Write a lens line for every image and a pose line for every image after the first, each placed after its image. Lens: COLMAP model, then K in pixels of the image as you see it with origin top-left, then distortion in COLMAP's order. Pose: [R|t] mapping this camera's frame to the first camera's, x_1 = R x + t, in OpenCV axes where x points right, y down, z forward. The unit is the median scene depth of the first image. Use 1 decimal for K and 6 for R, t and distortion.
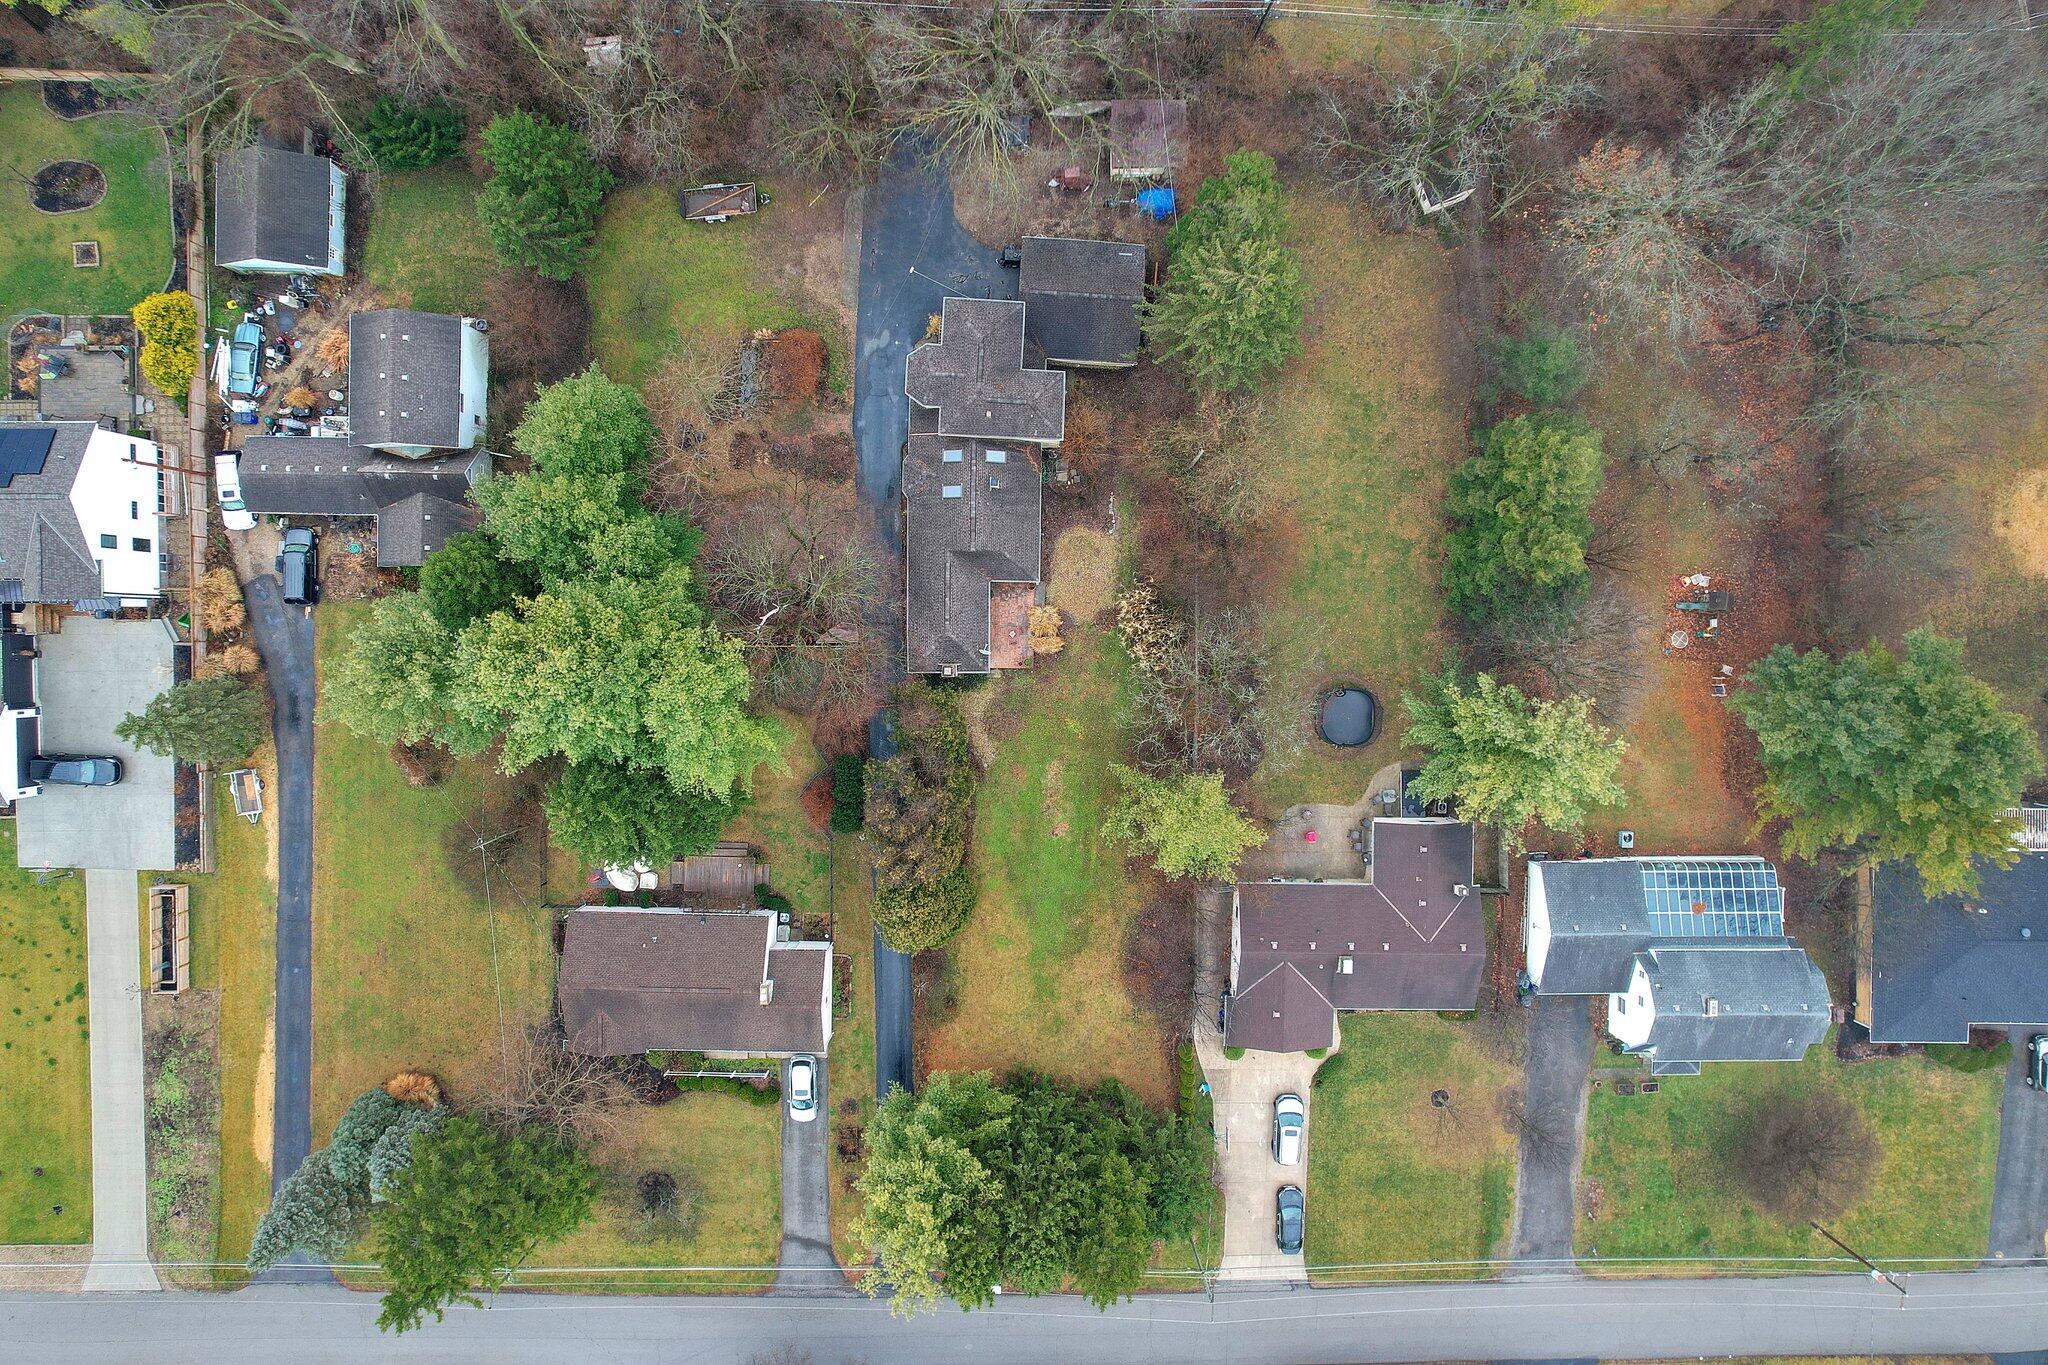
lens RADIAL K [[1302.3, 0, 1017.3], [0, 1302.3, 683.9], [0, 0, 1]] dist [-0.063386, 0.060178]
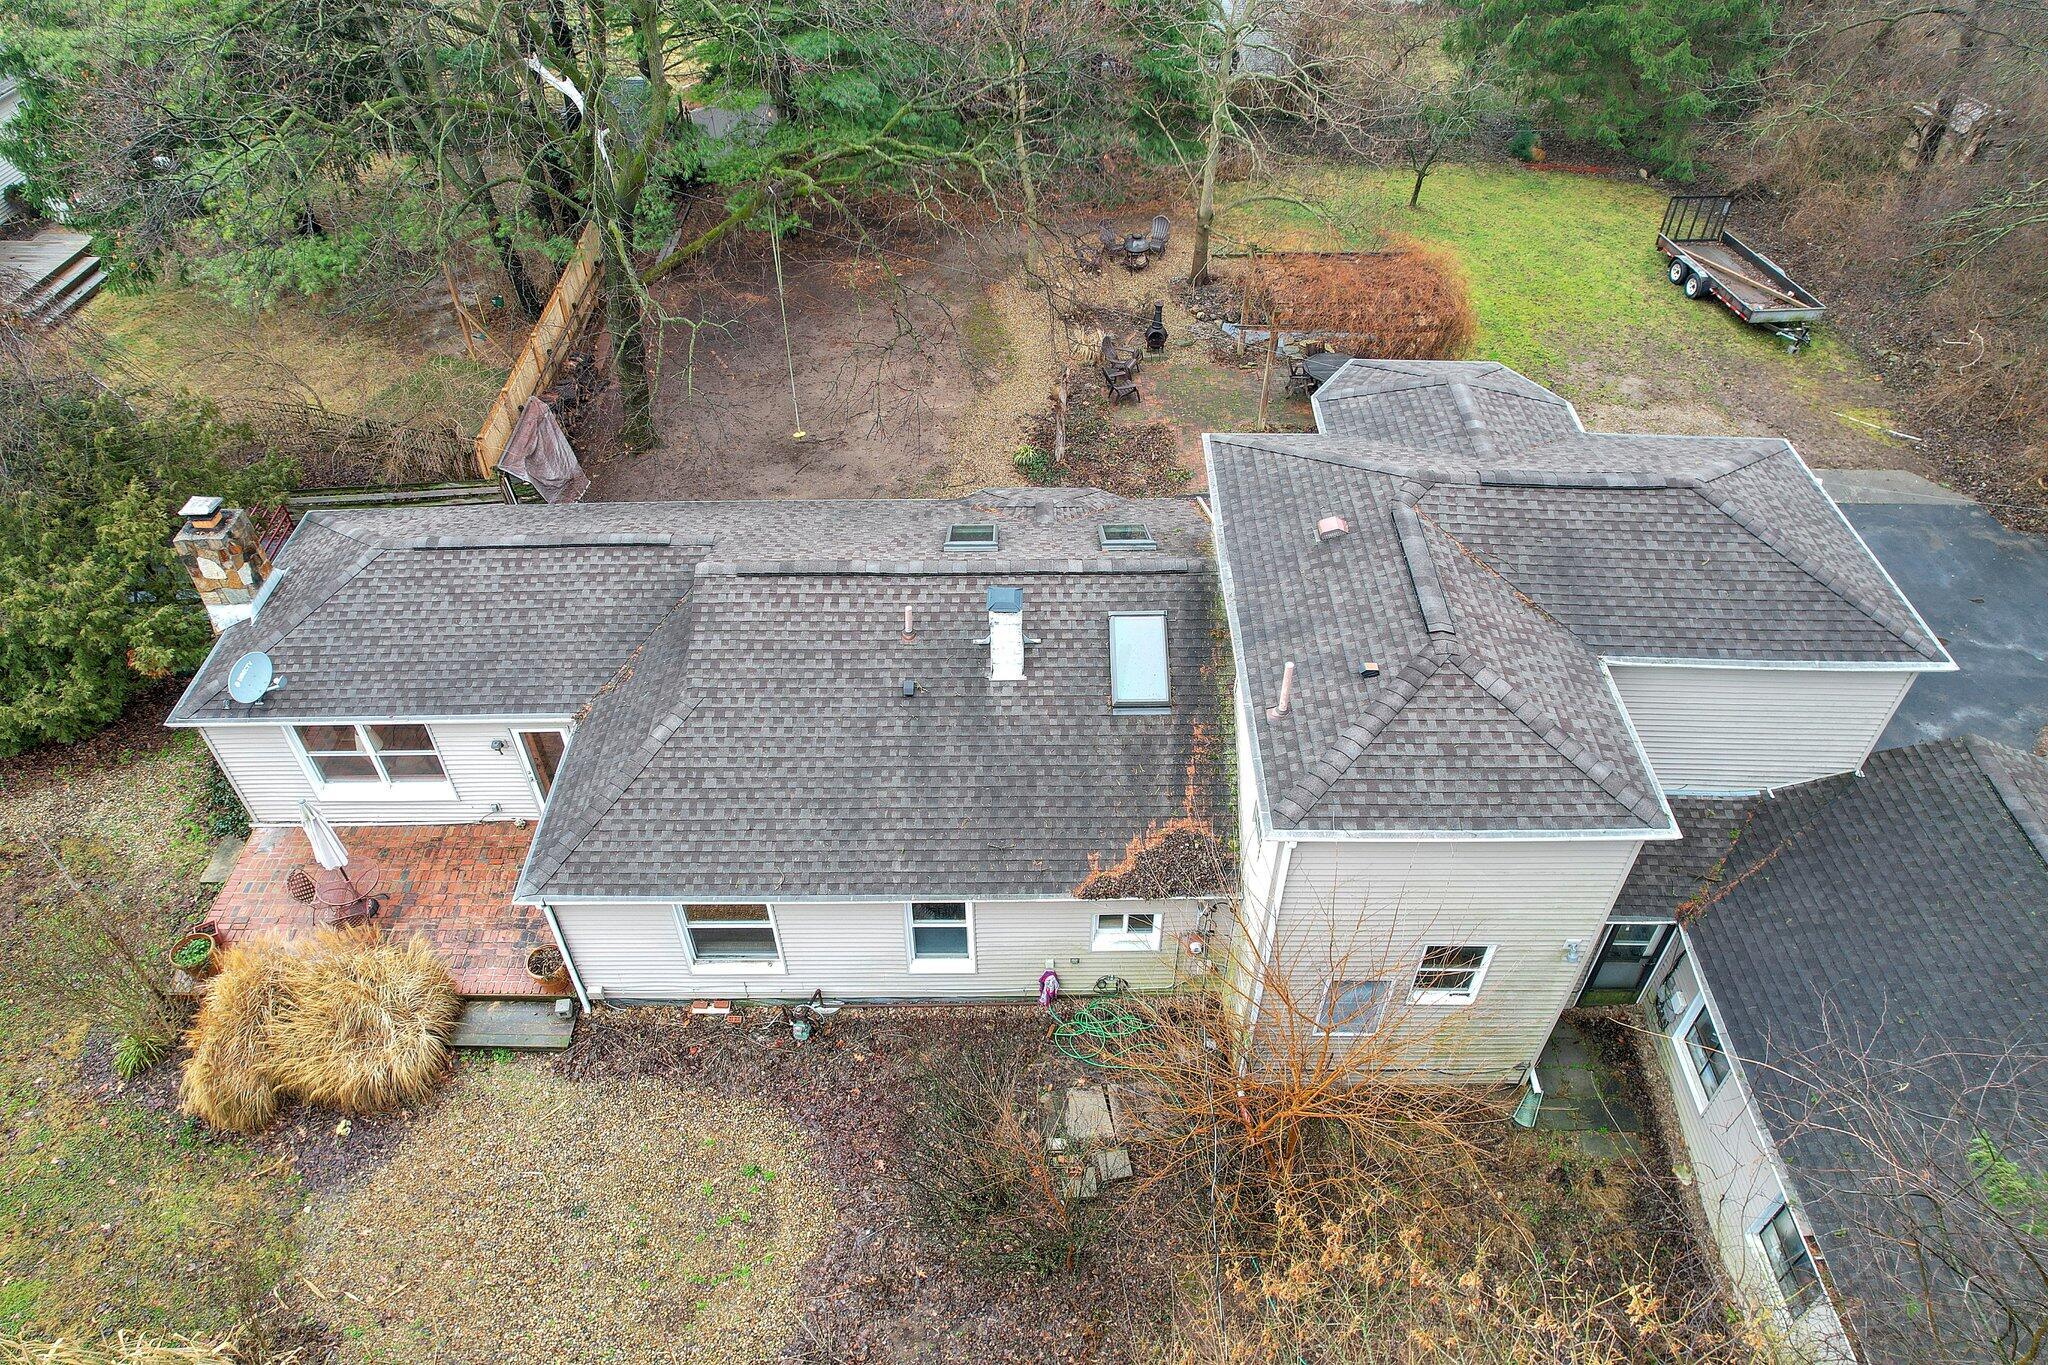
lens RADIAL K [[1302.3, 0, 1017.3], [0, 1302.3, 683.9], [0, 0, 1]] dist [-0.063386, 0.060178]
pose [[0.021223, 0.670881, -0.741262, 0.138080], [-0.999531, -0.002127, -0.030543, -0.147726], [-0.022067, 0.741562, 0.670521, 0.852388]]
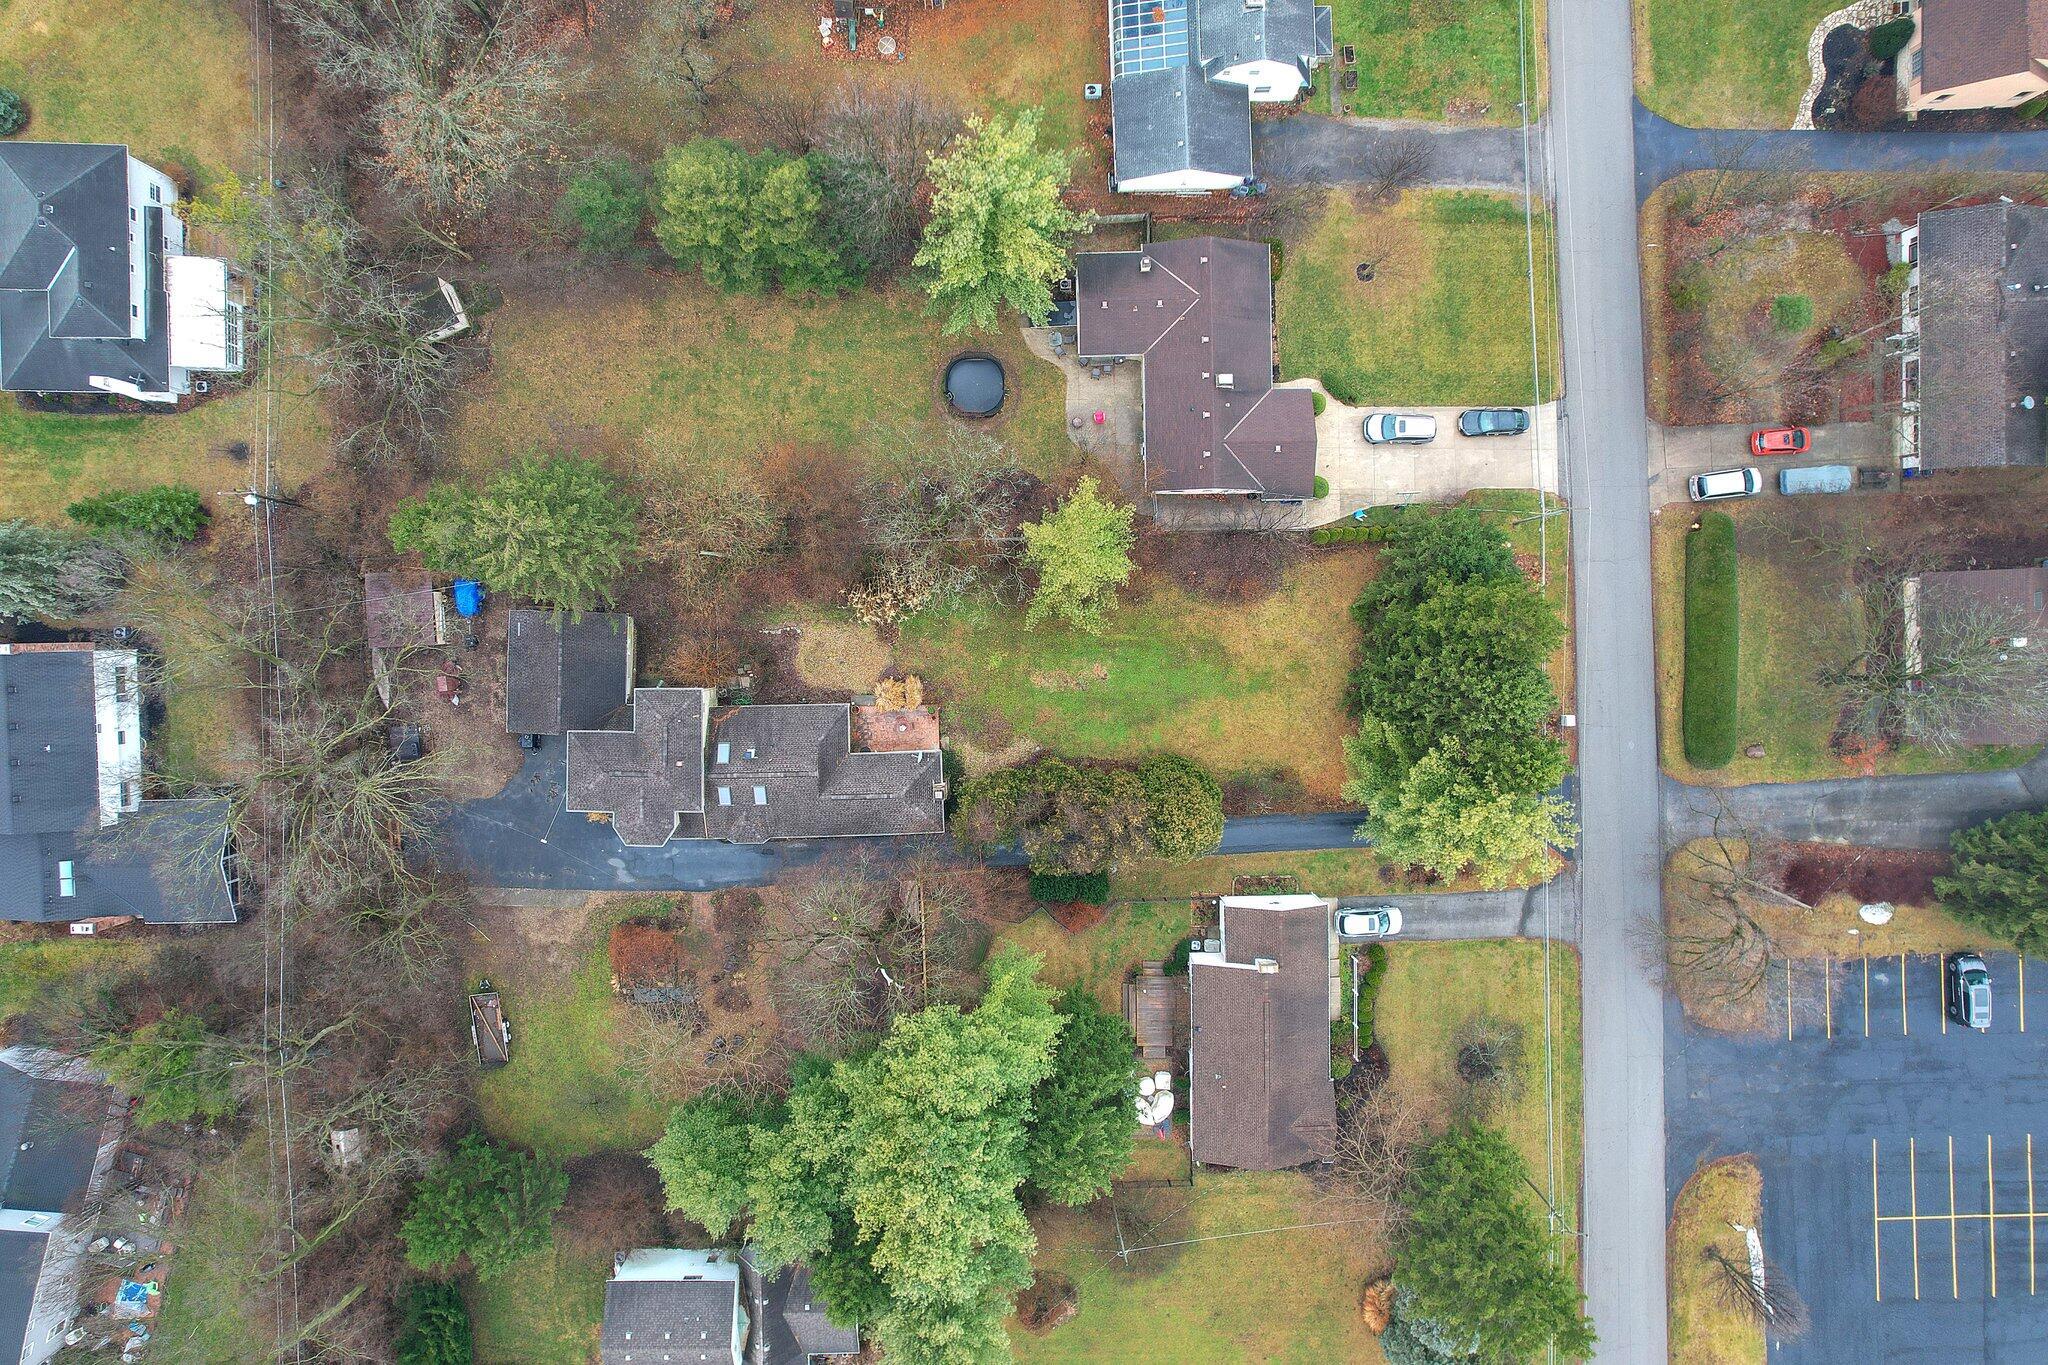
lens RADIAL K [[1302.3, 0, 1017.3], [0, 1302.3, 683.9], [0, 0, 1]] dist [-0.063386, 0.060178]
pose [[-0.033234, -0.998853, -0.034471, 0.062601], [0.999221, -0.032472, -0.022445, 0.074249], [0.021299, -0.035190, 0.999154, 0.006353]]
